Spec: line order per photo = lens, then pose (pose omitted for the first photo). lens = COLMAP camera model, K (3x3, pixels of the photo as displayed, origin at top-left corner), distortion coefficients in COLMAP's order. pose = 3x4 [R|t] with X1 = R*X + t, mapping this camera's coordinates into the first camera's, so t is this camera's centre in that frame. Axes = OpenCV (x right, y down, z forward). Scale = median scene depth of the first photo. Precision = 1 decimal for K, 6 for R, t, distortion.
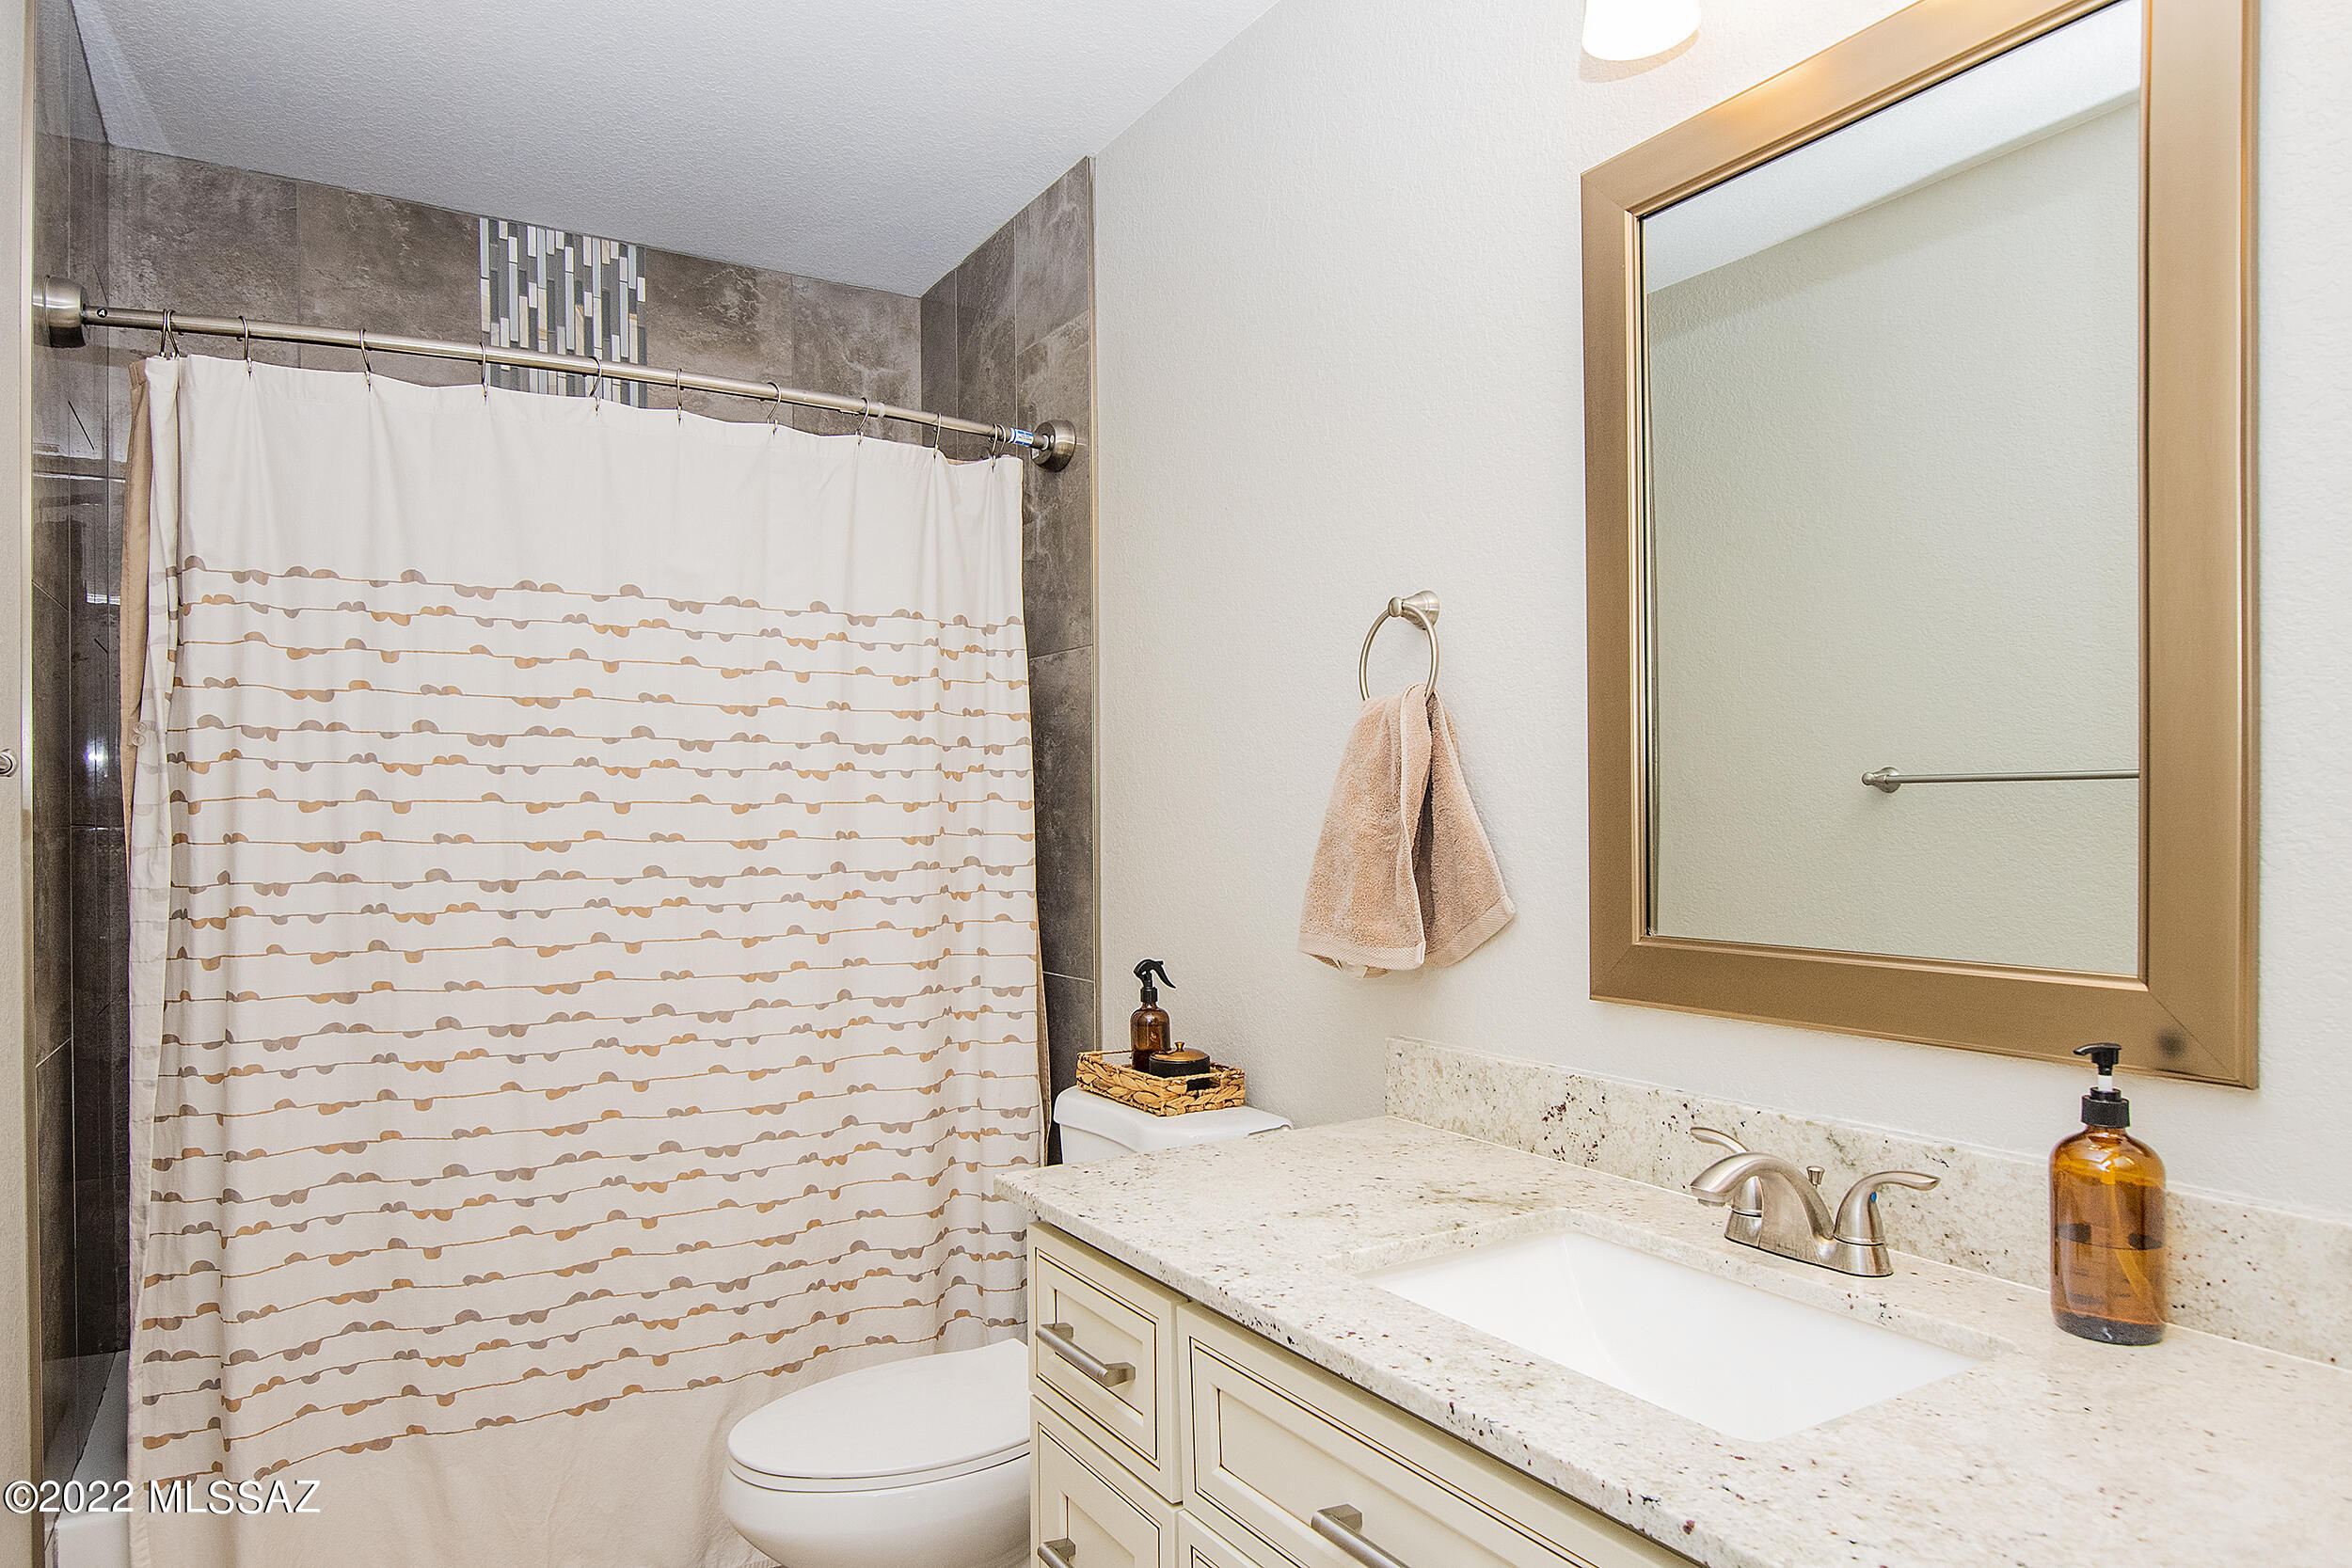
lens RADIAL K [[1474.5, 0, 1209.1], [0, 1474.5, 817.4], [0, 0, 1]] dist [0.004413, -0.011678]
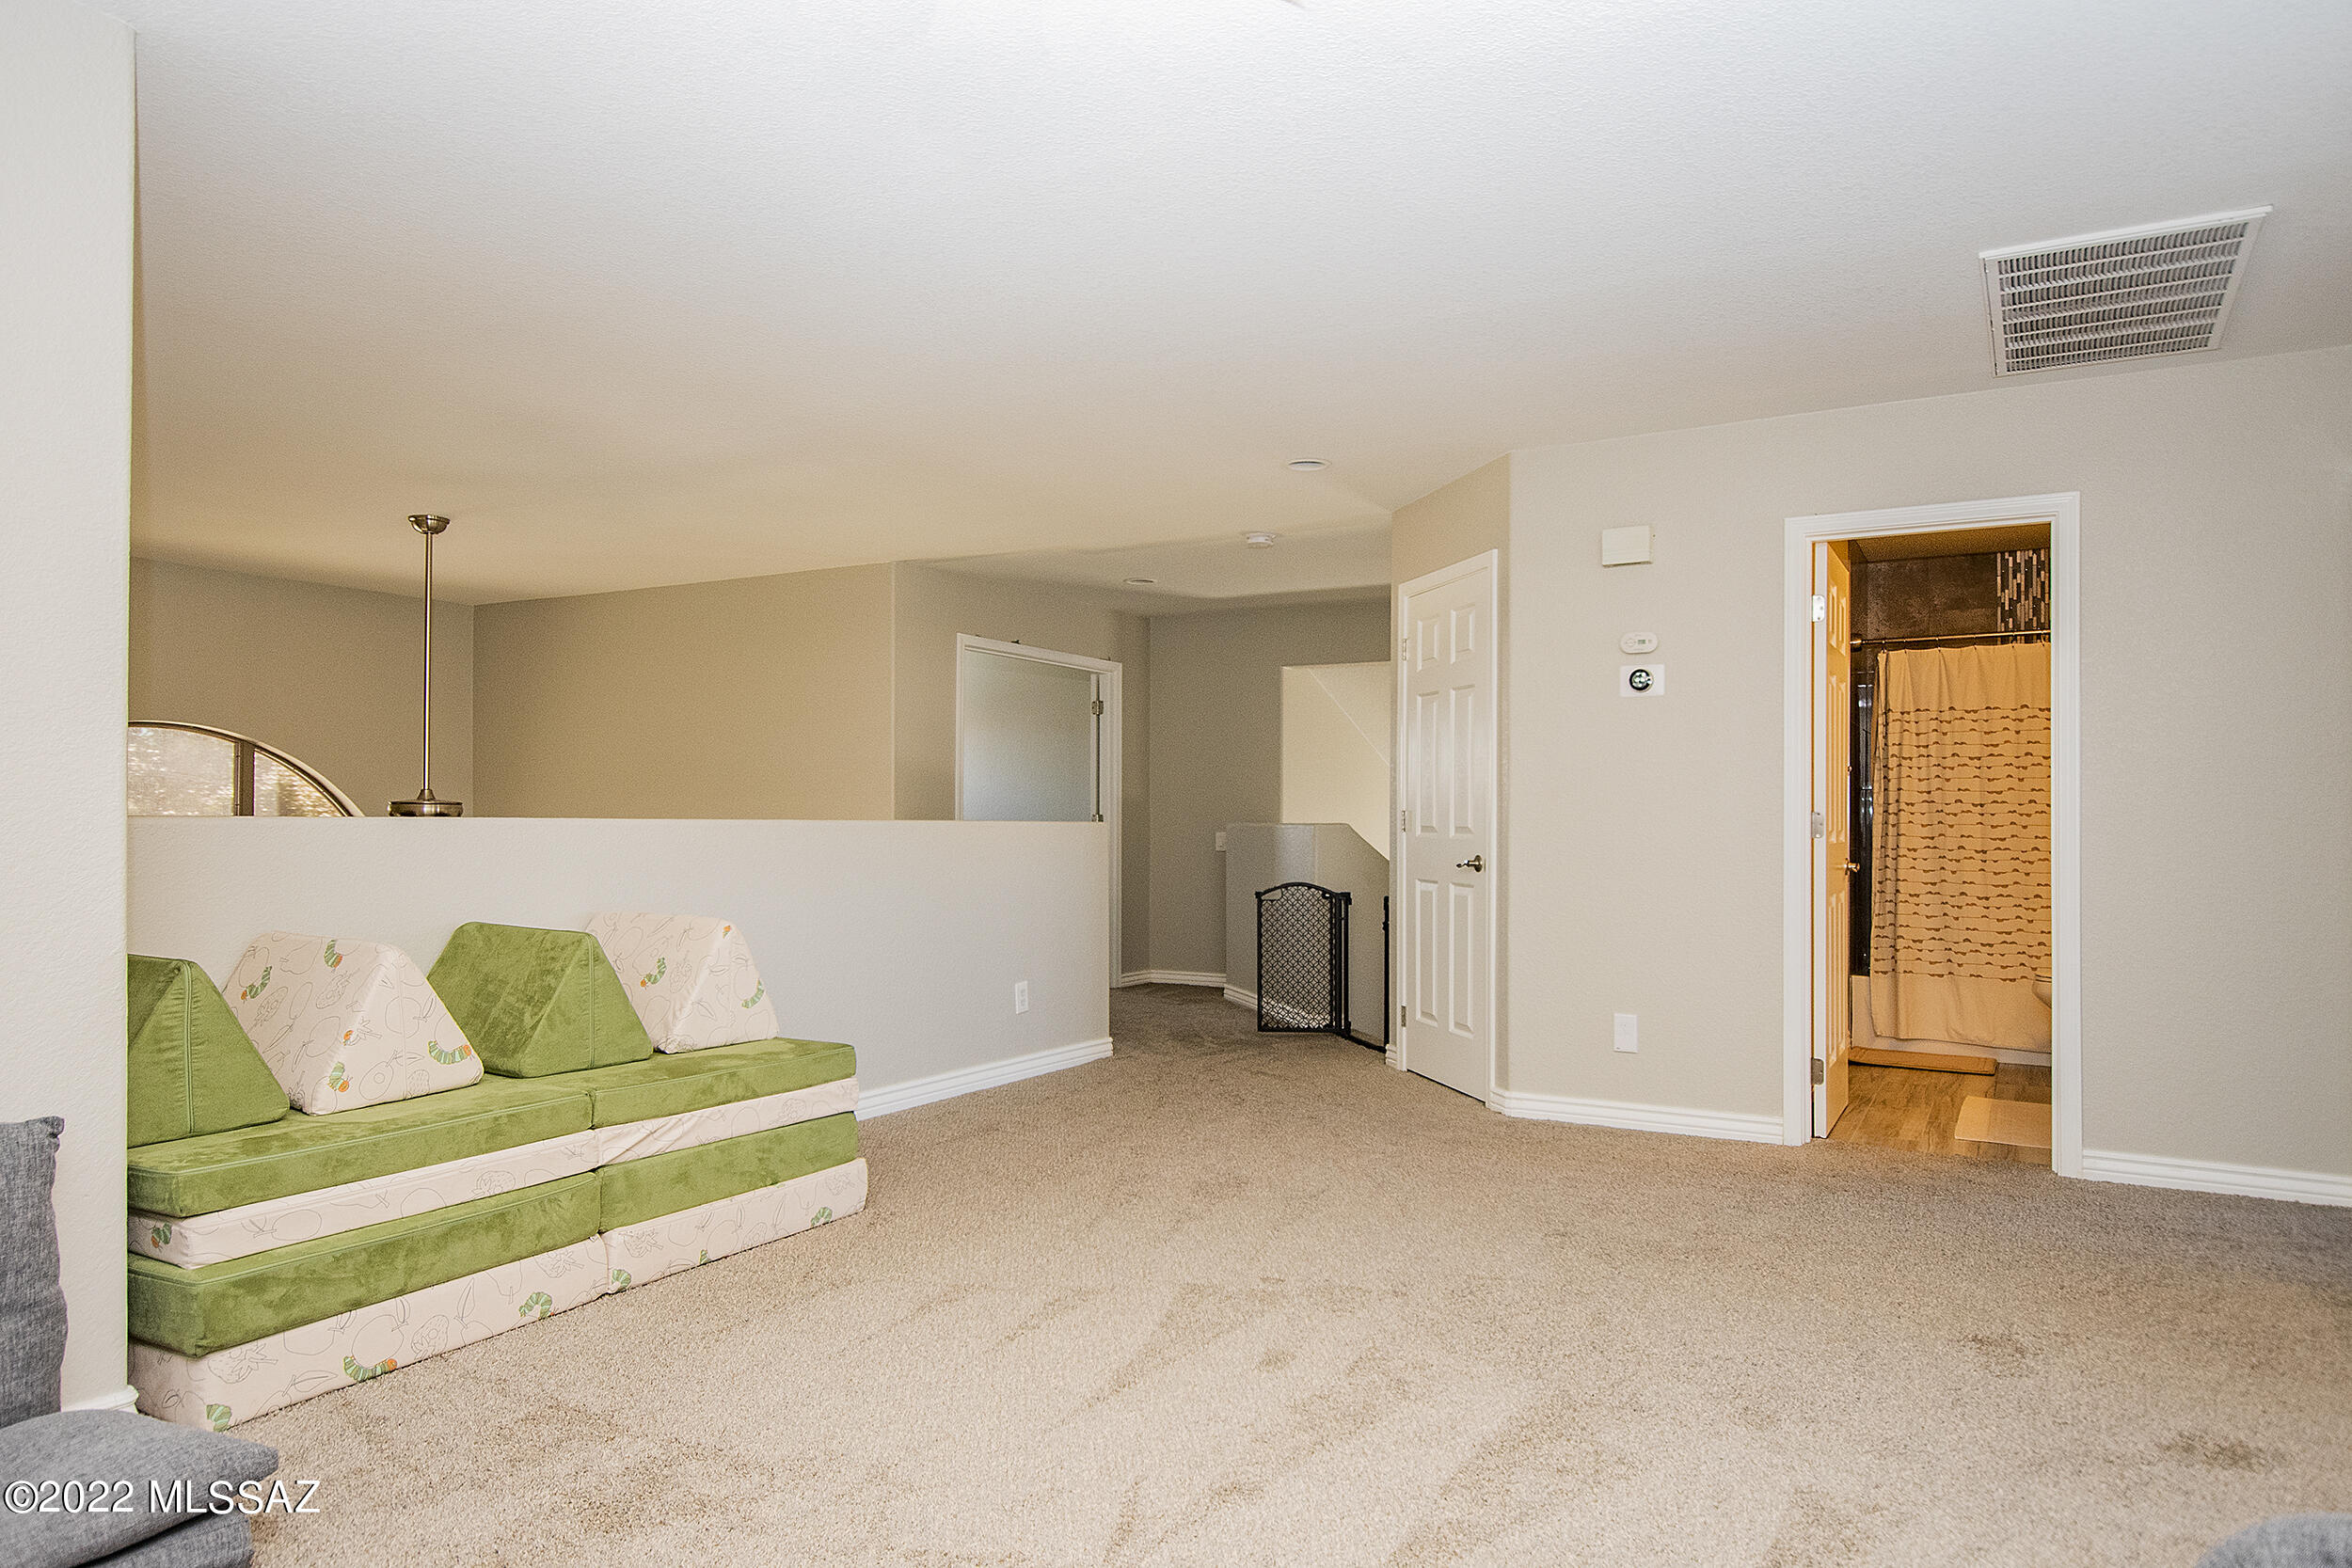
lens RADIAL K [[1474.5, 0, 1170.0], [0, 1474.5, 805.7], [0, 0, 1]] dist [0.004413, -0.011678]
pose [[0.468770, 0.003572, -0.883313, 1.479846], [-0.006986, 0.999976, 0.000336, 0.058966], [0.883293, 0.006014, 0.468783, -1.982635]]
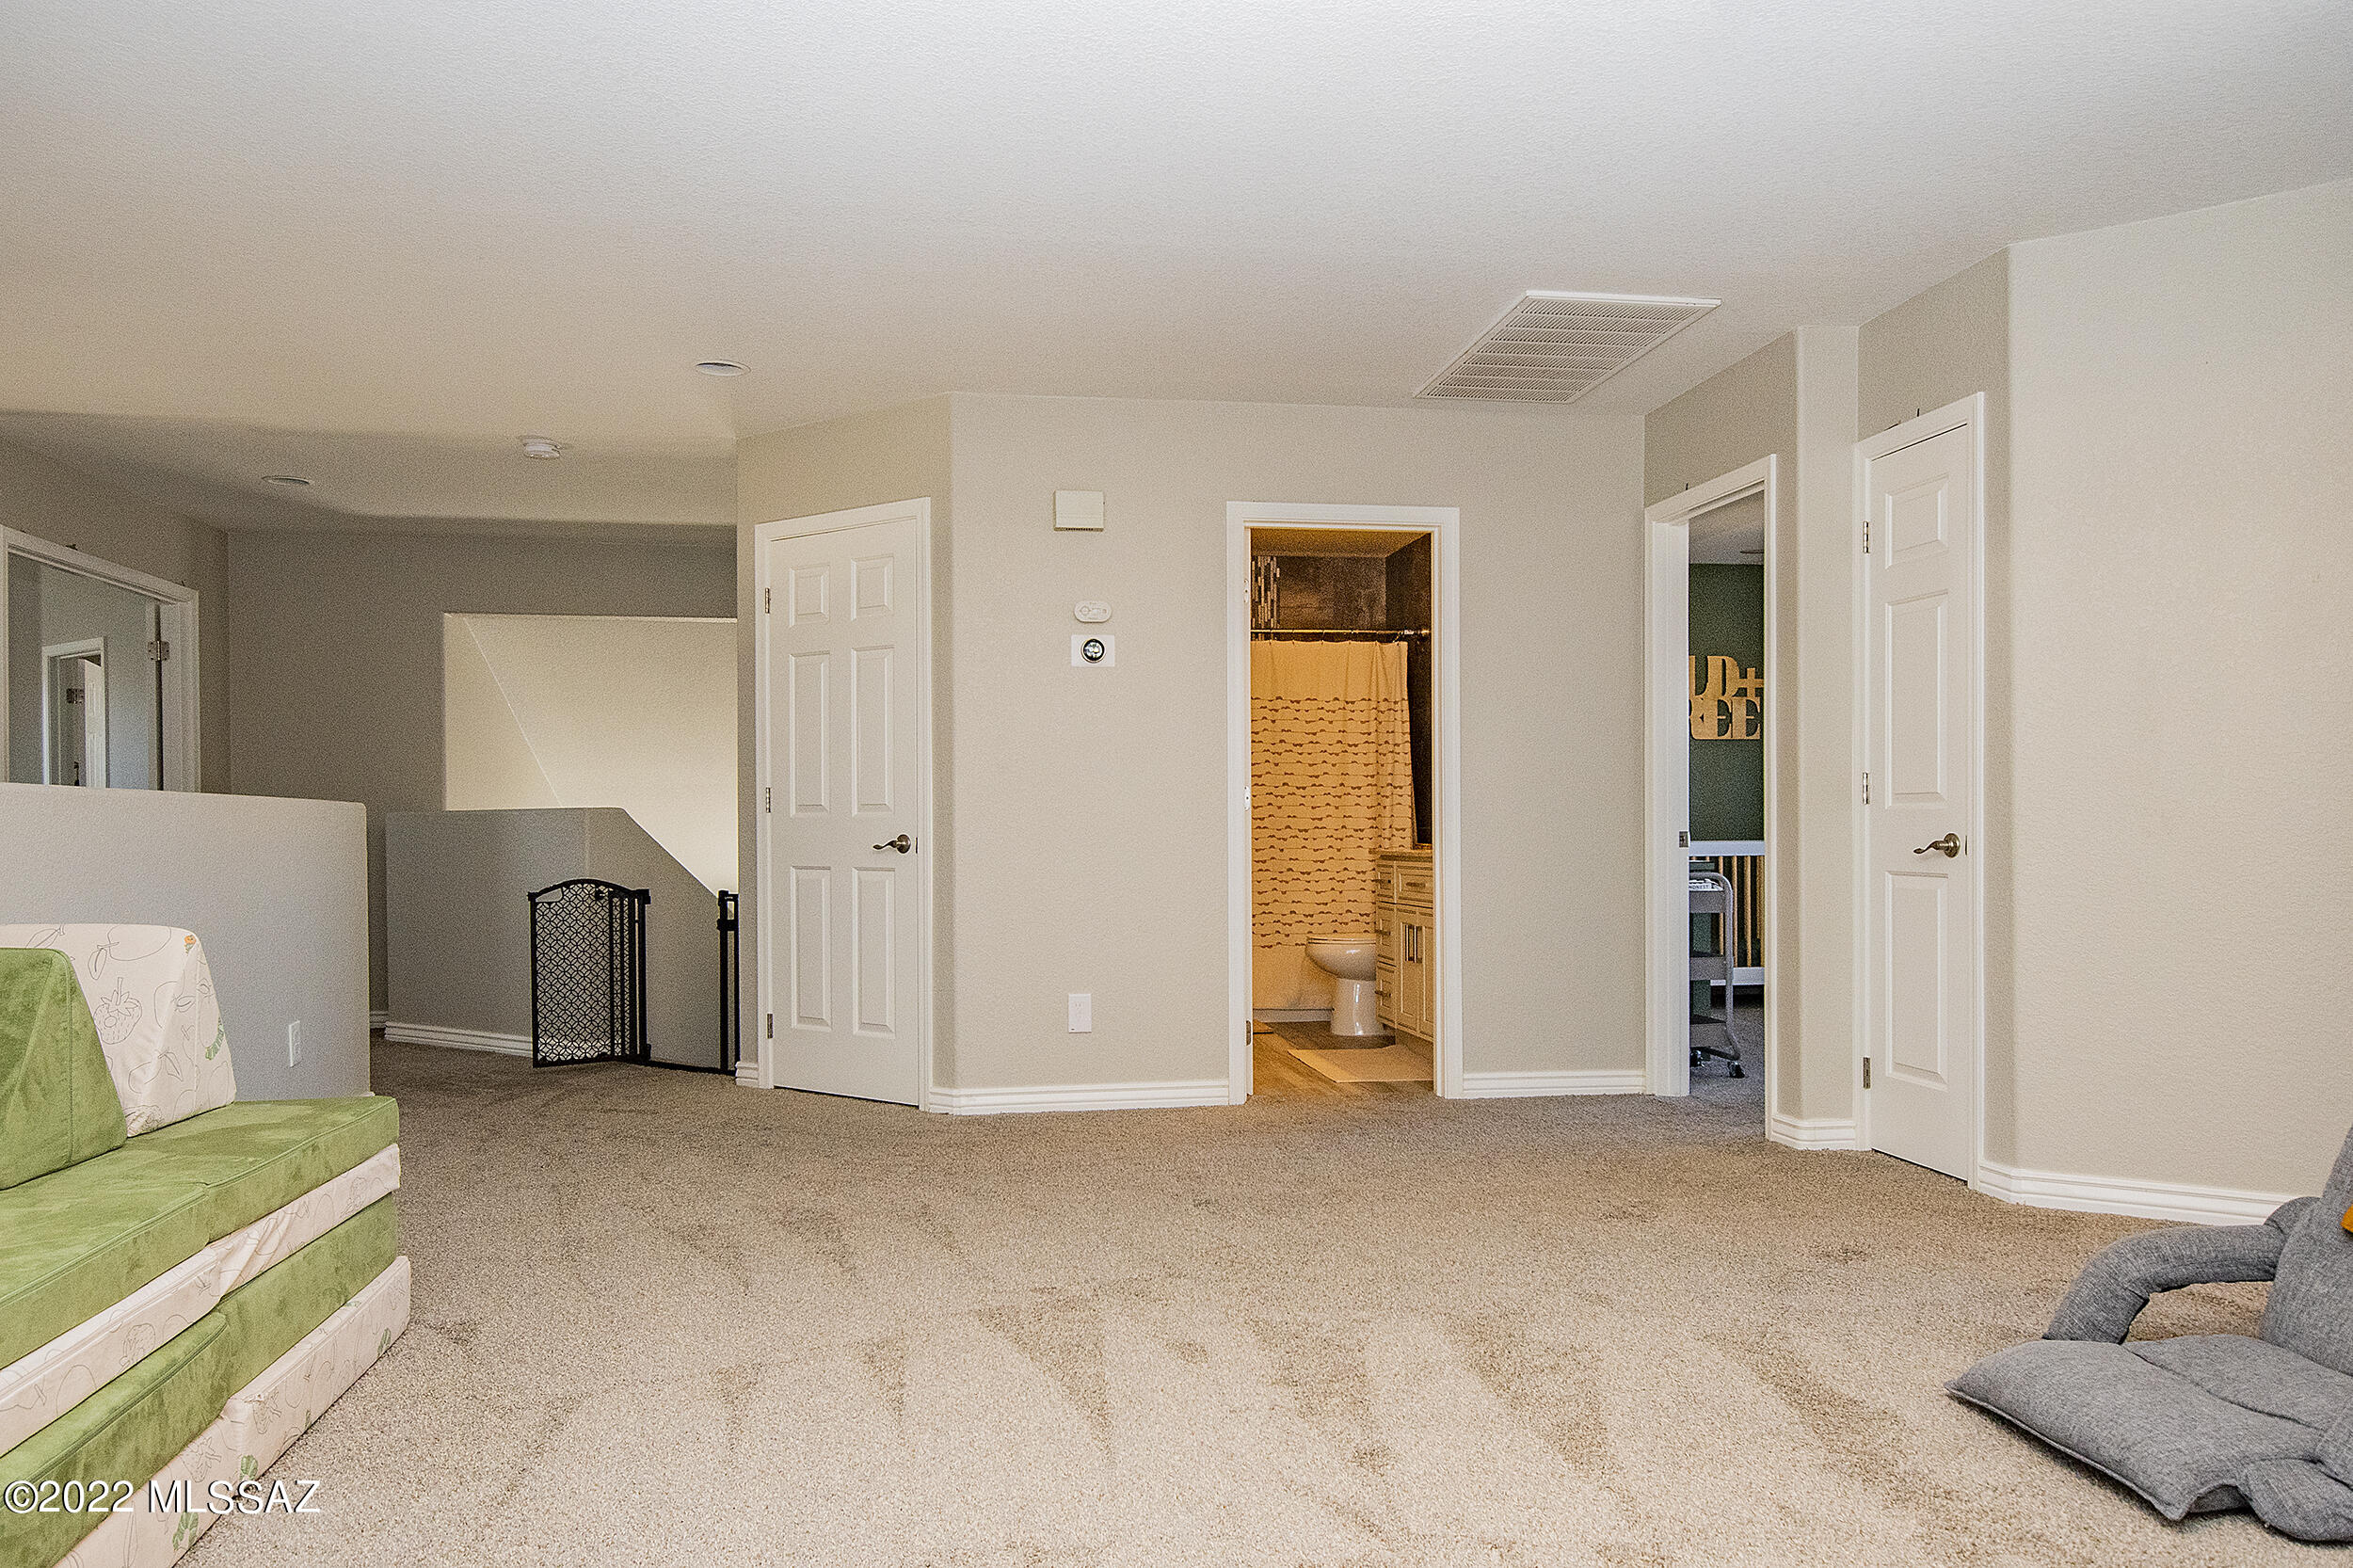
lens RADIAL K [[1655.5, 0, 1210.3], [0, 1655.5, 821.7], [0, 0, 1]] dist [0.019741, -0.013576]
pose [[0.927519, 0.003578, -0.373760, 0.870985], [-0.002812, 0.999993, 0.002594, 0.115479], [0.373766, -0.001355, 0.927522, -2.555284]]
